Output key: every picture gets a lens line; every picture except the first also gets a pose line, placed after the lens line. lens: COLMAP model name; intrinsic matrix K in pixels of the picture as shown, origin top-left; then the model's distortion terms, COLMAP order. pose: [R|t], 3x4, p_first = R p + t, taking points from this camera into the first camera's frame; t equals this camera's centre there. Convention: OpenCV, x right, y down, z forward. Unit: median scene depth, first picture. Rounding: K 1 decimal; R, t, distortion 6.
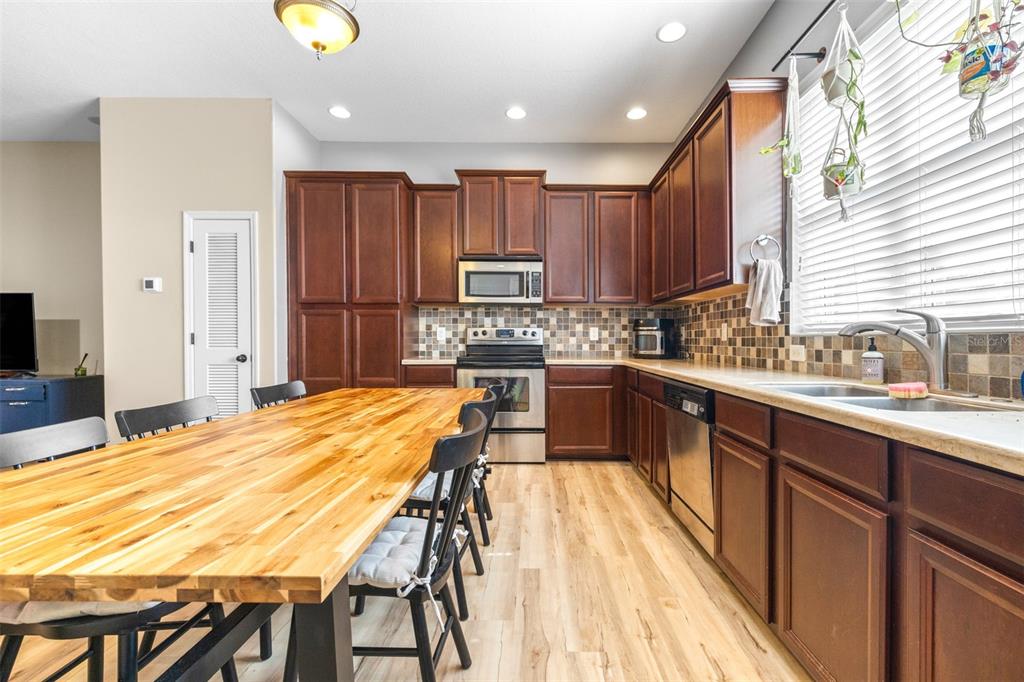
lens RADIAL K [[444.4, 0, 513.6], [0, 444.4, 343.3], [0, 0, 1]] dist [0.000254, 0.000242]
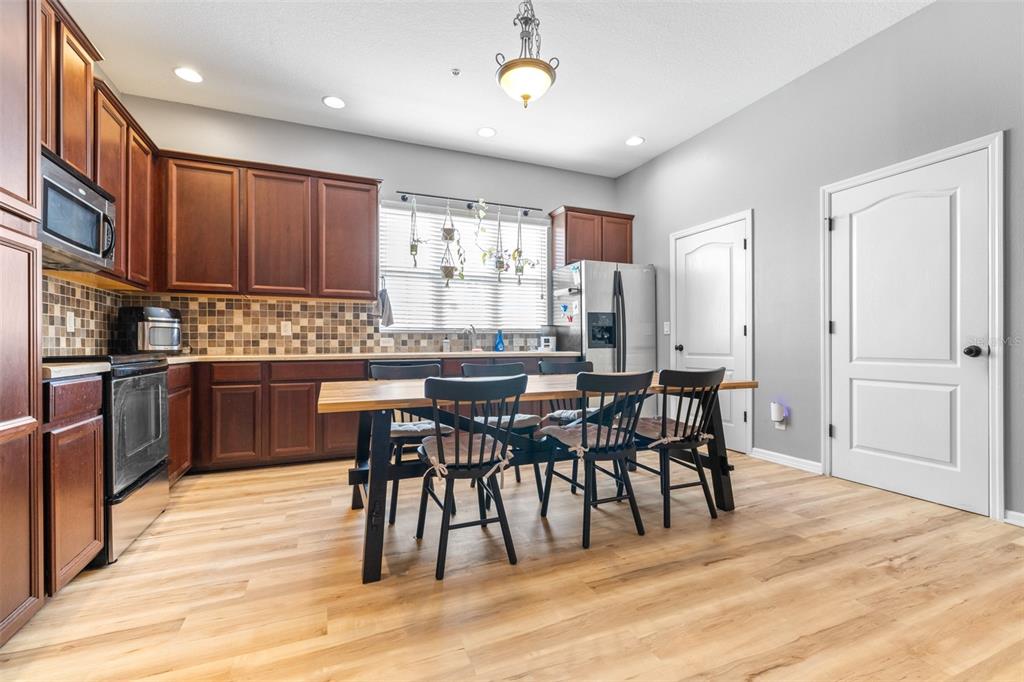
lens RADIAL K [[444.4, 0, 509.1], [0, 444.4, 341.8], [0, 0, 1]] dist [0.000254, 0.000242]
pose [[-0.417524, 0.004648, 0.908654, -1.185301], [0.009230, 0.999957, -0.000874, 0.024785], [-0.908619, 0.008022, -0.417549, 1.203158]]
